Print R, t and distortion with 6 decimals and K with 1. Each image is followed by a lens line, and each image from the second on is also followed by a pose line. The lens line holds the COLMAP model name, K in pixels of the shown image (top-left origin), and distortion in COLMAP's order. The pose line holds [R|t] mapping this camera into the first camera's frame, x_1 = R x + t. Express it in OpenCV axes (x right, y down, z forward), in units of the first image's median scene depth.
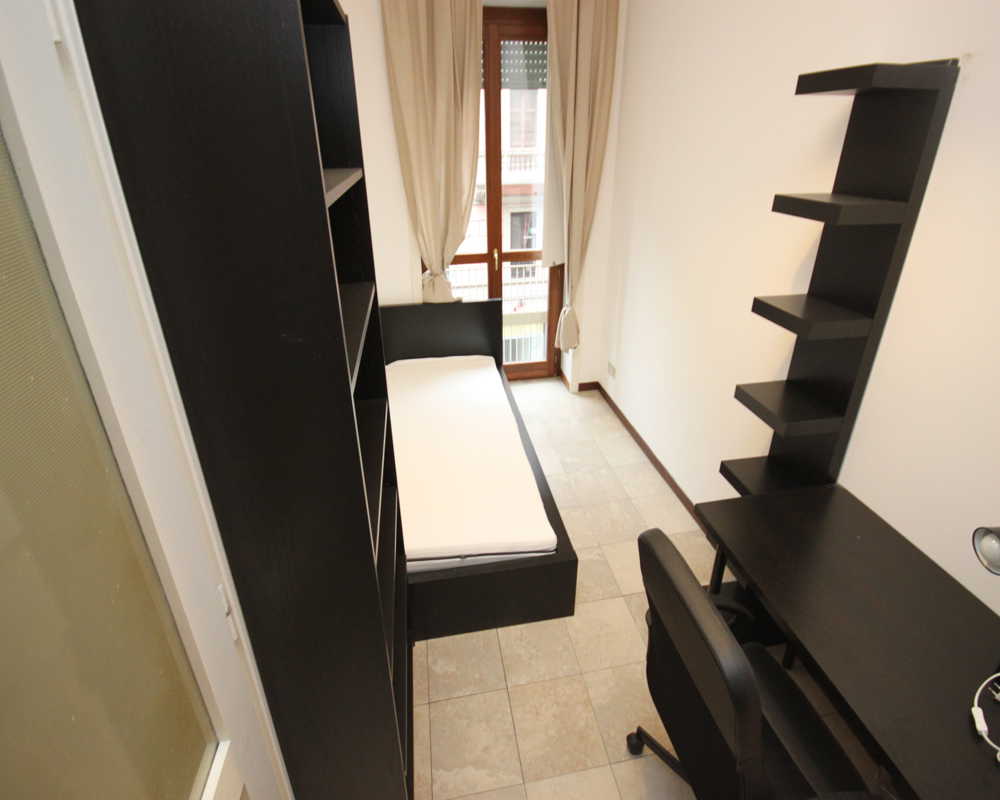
lens RADIAL K [[471.6, 0, 493.6], [0, 471.6, 384.8], [0, 0, 1]] dist [0.001089, -0.000117]
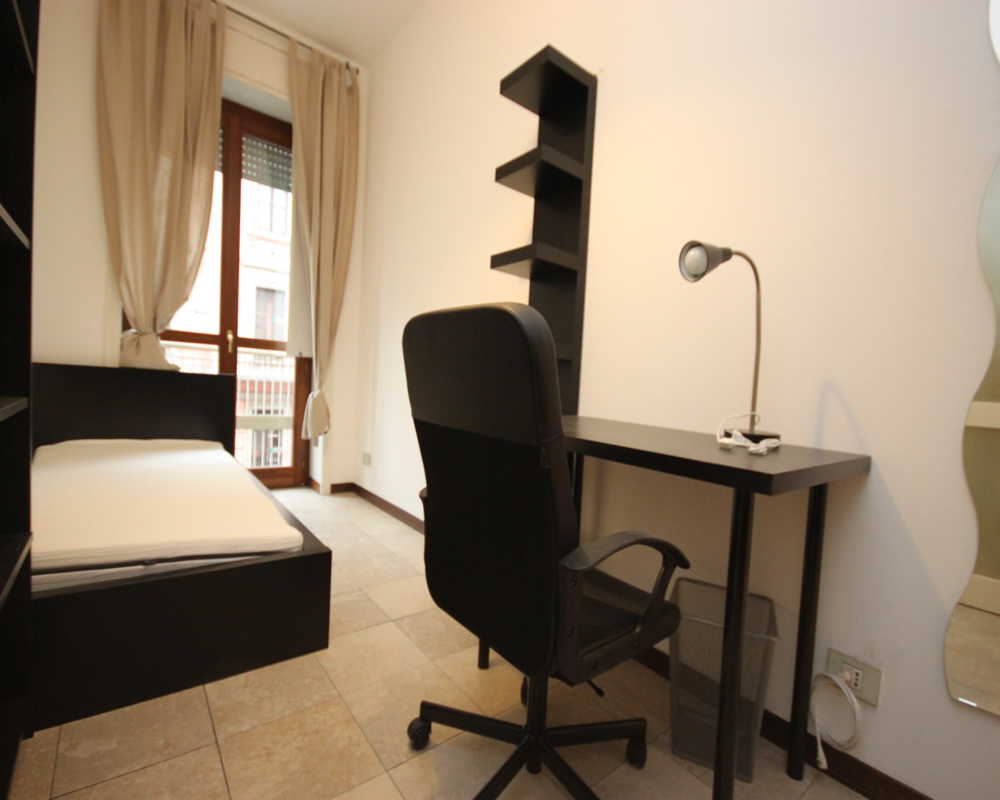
lens RADIAL K [[472.2, 0, 500.0], [0, 472.2, 400.0], [0, 0, 1]] dist [0.013595, -0.012586]
pose [[0.868868, 0.034854, 0.493815, 0.013822], [0.127022, 0.948426, -0.290437, 0.211722], [-0.478470, 0.315077, 0.819630, 0.081058]]
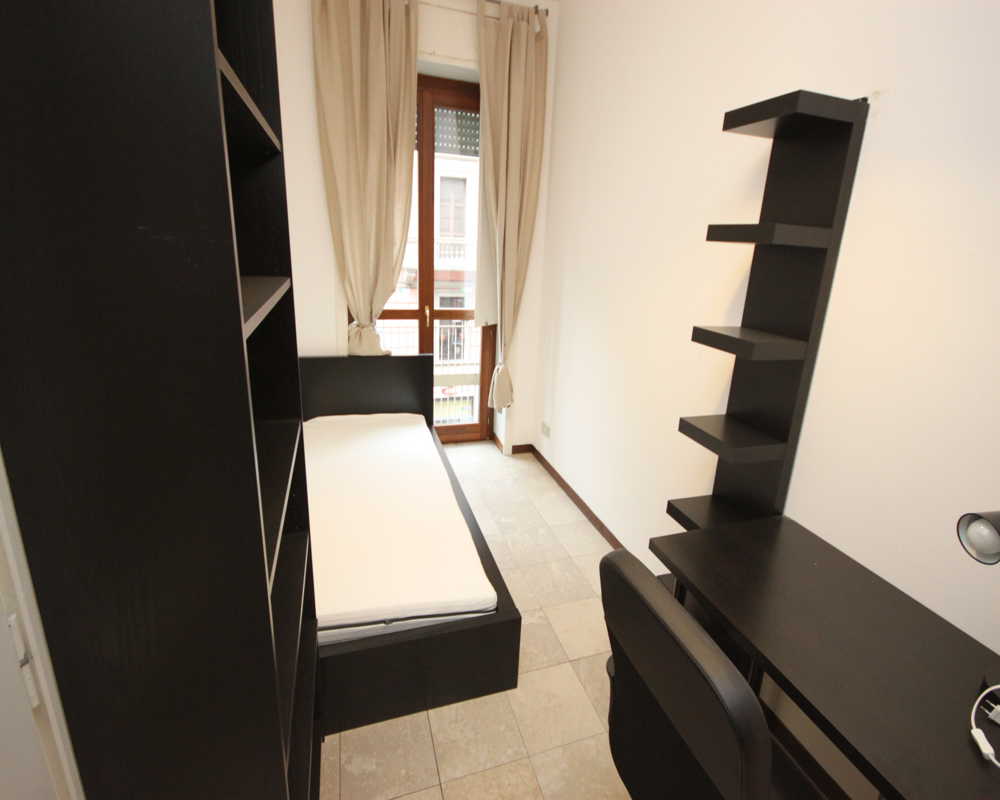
lens RADIAL K [[479.9, 0, 495.5], [0, 479.9, 400.3], [0, 0, 1]] dist [-0.000342, 0.000034]
pose [[0.988446, 0.011768, 0.151116, -0.004808], [0.007800, 0.991712, -0.128244, 0.044123], [-0.151373, 0.127941, 0.980162, 0.042029]]
